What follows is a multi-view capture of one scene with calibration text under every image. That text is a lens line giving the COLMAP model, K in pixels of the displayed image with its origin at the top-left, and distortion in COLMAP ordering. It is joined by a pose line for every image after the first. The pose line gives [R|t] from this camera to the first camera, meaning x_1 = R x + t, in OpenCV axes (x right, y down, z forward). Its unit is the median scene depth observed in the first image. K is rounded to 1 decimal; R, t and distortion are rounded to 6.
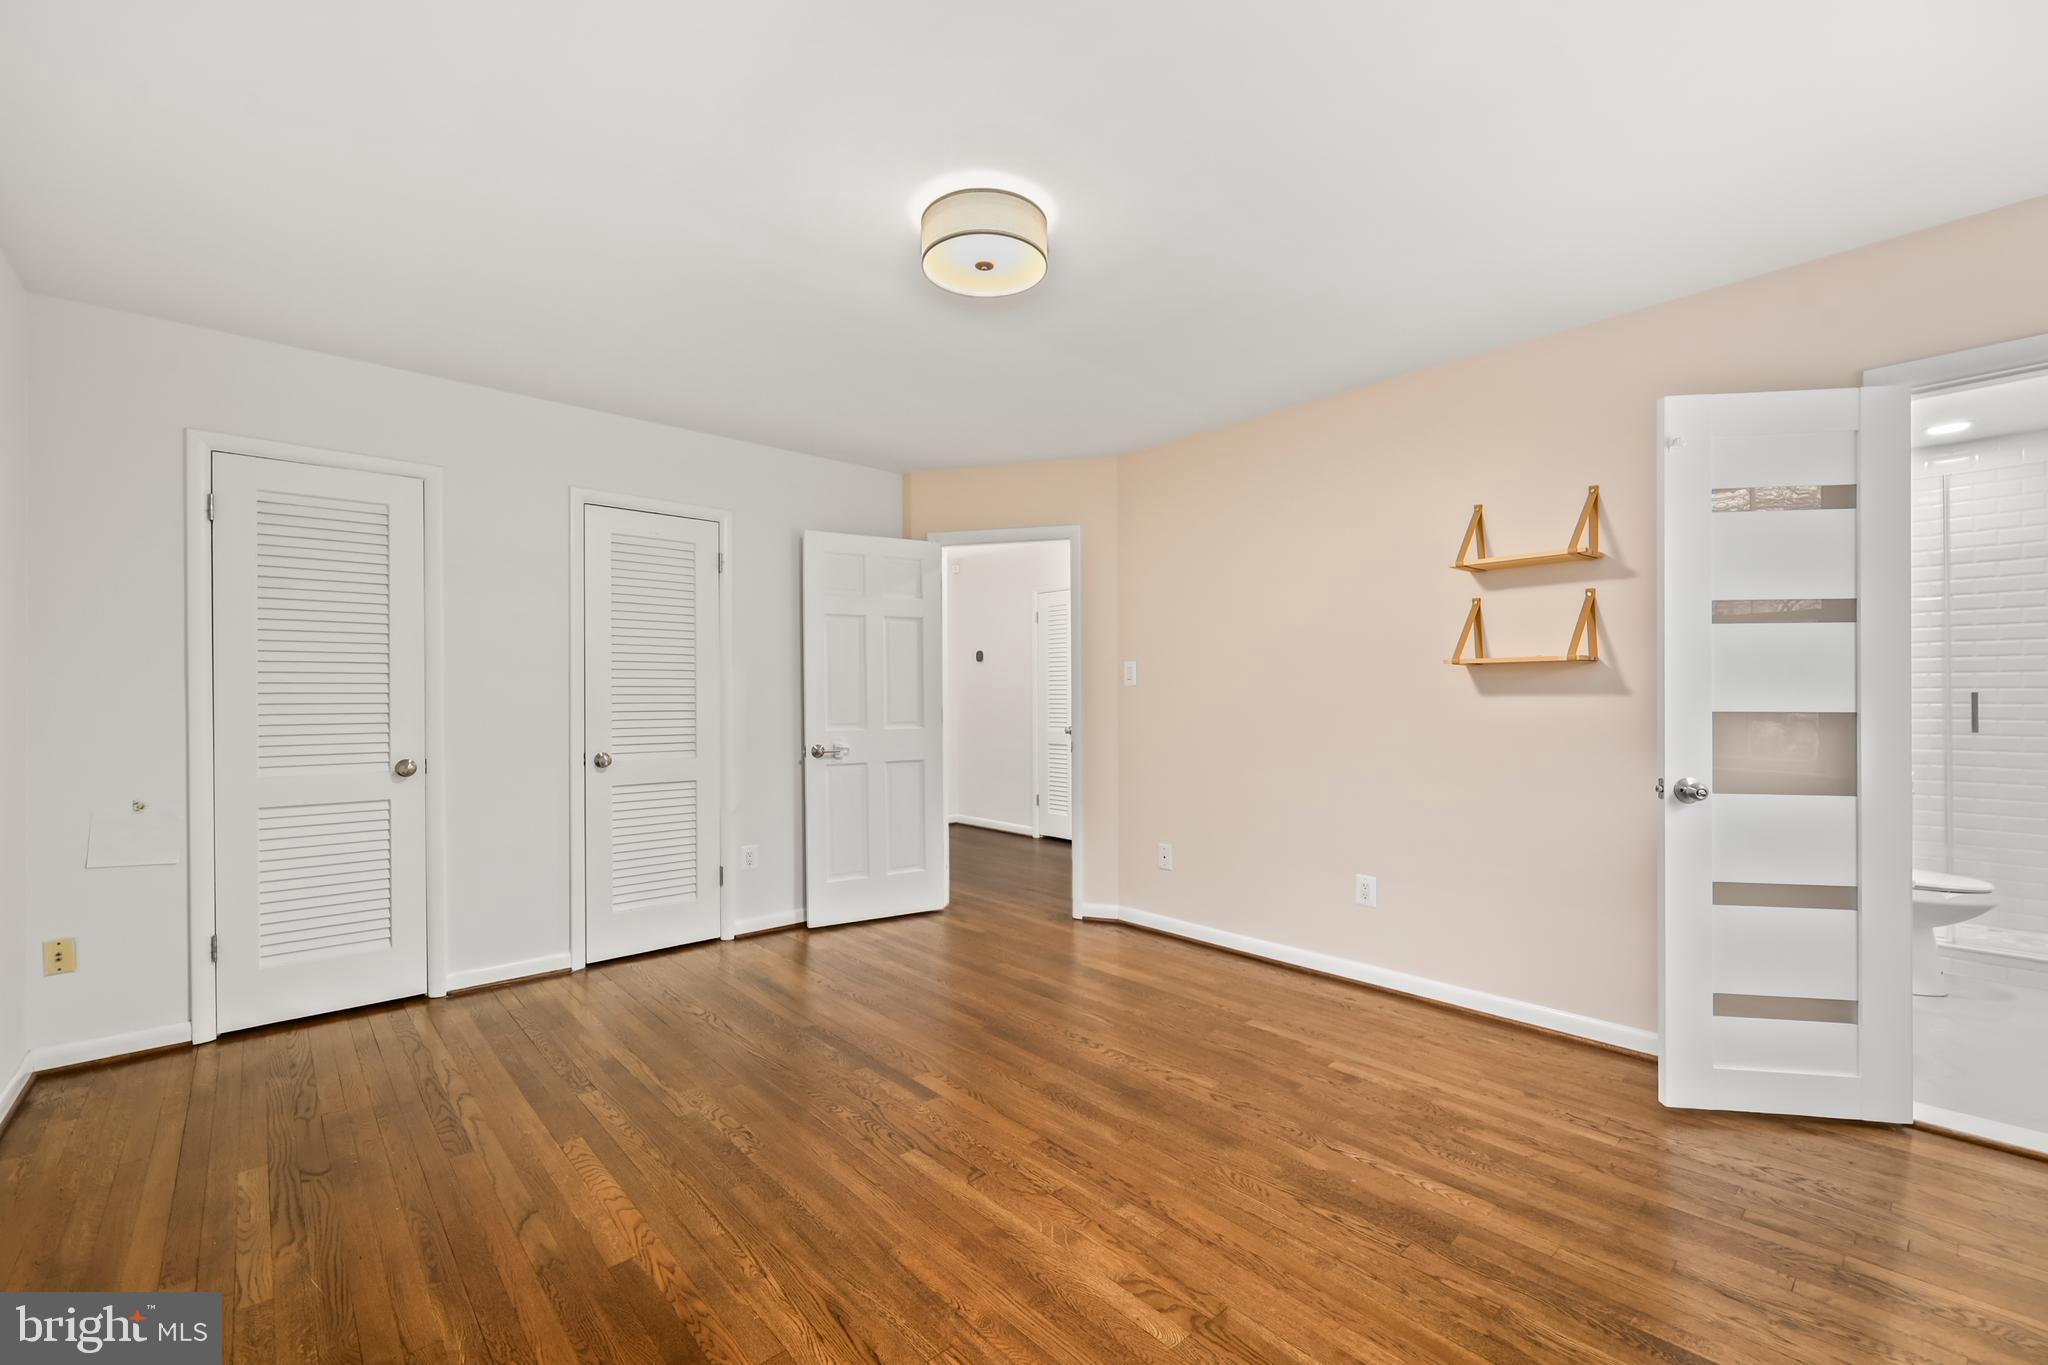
lens RADIAL K [[853.3, 0, 1034.8], [0, 853.3, 704.5], [0, 0, 1]] dist [0.011029, -0.000102]
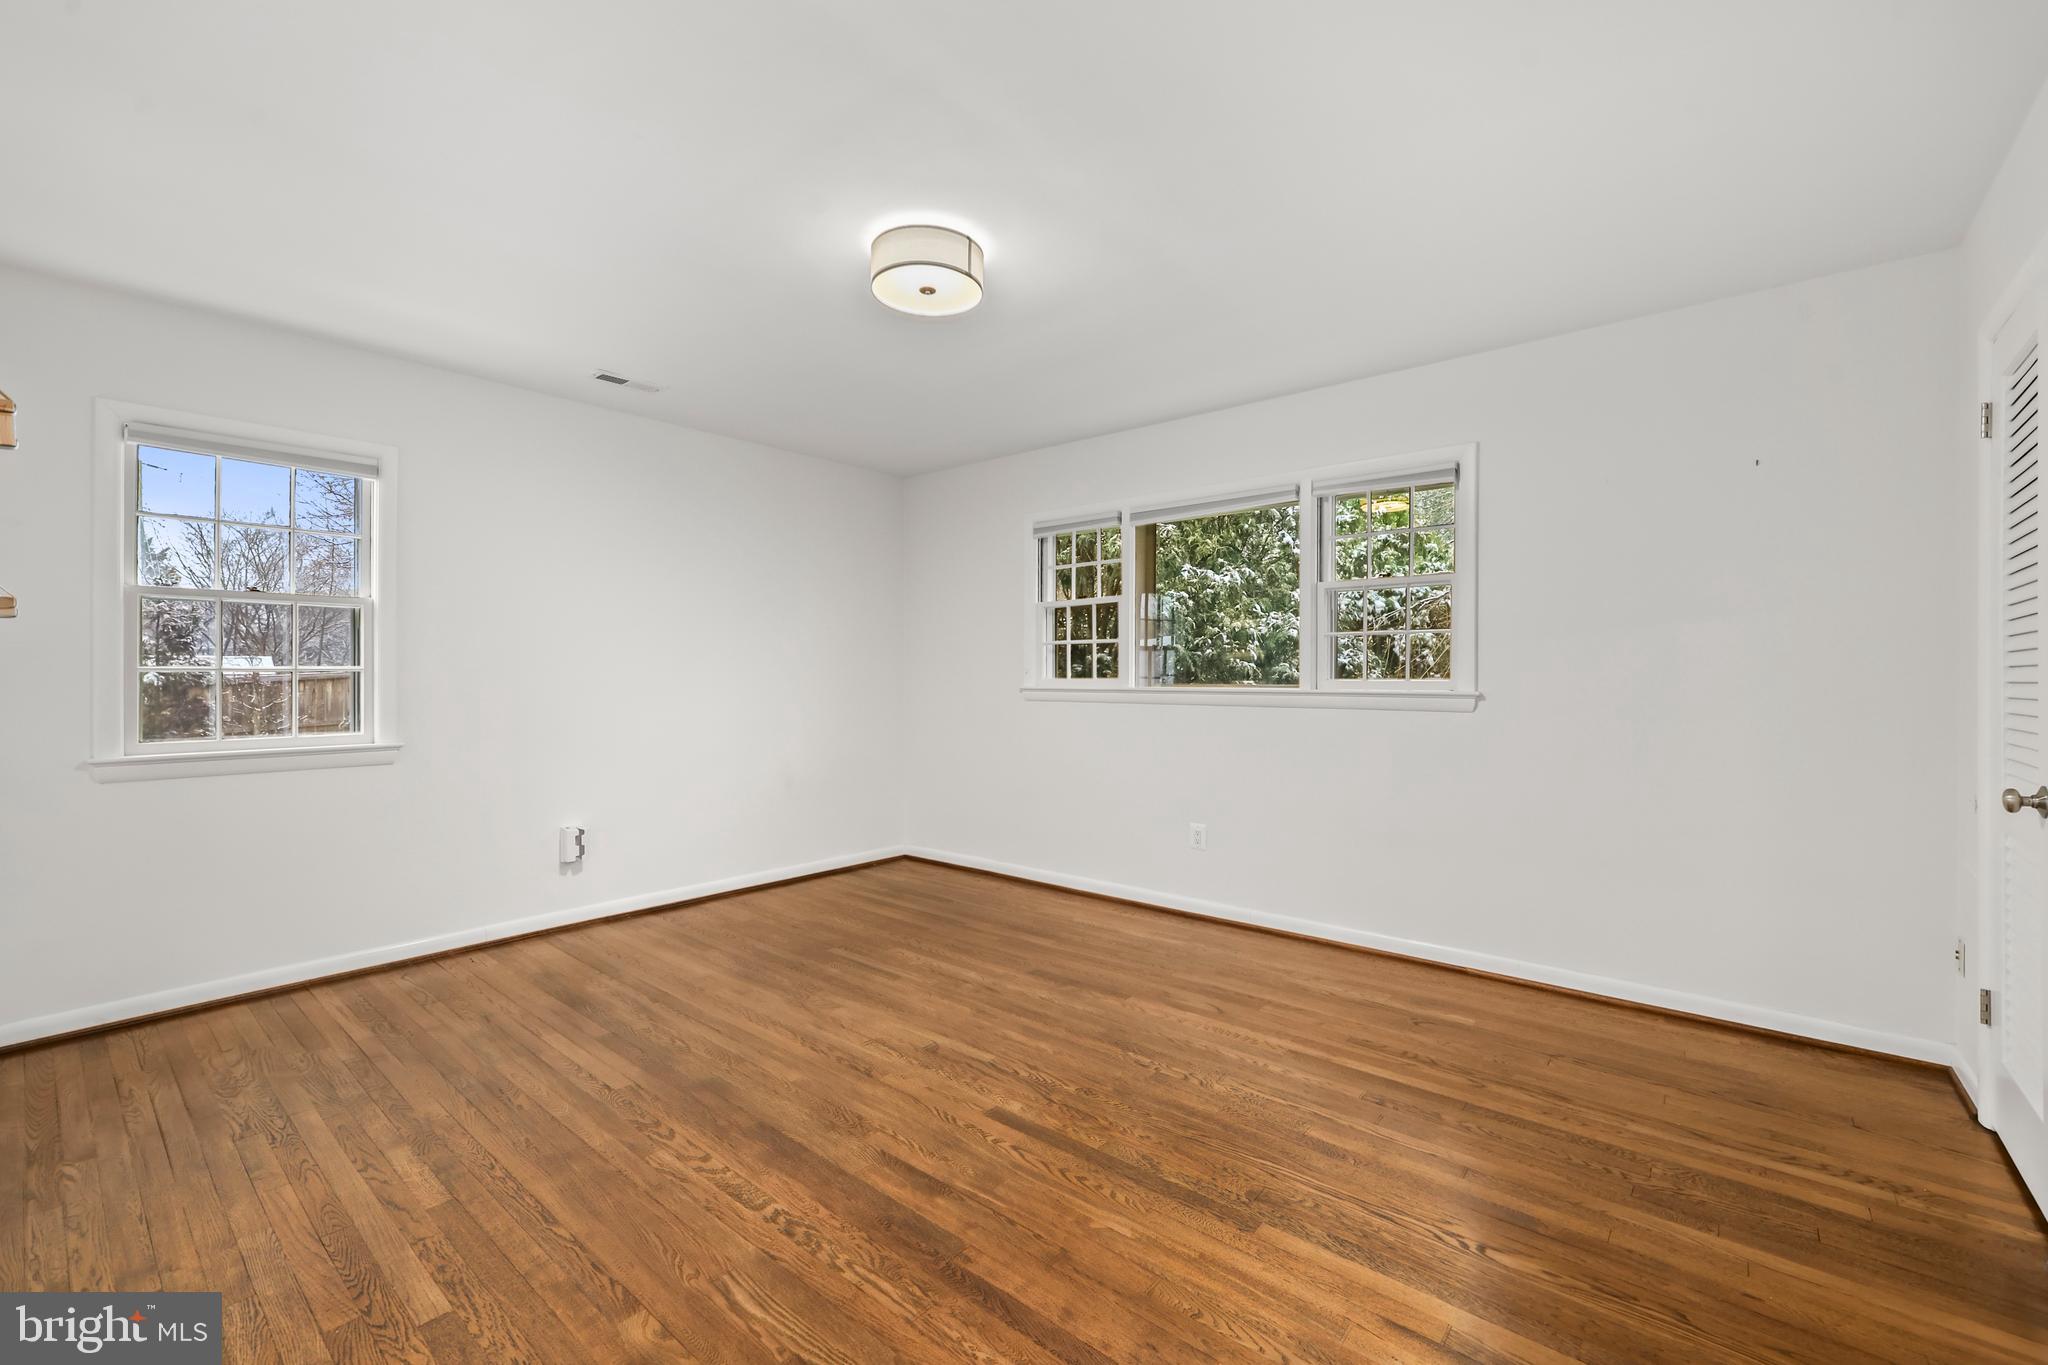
lens RADIAL K [[849.6, 0, 1030.3], [0, 849.6, 716.4], [0, 0, 1]] dist [0.007719, 0.000074]
pose [[-0.991056, 0.010927, -0.133001, -0.044617], [0.004162, 0.998688, 0.051036, -0.010275], [0.133384, 0.050026, -0.989801, 1.974153]]
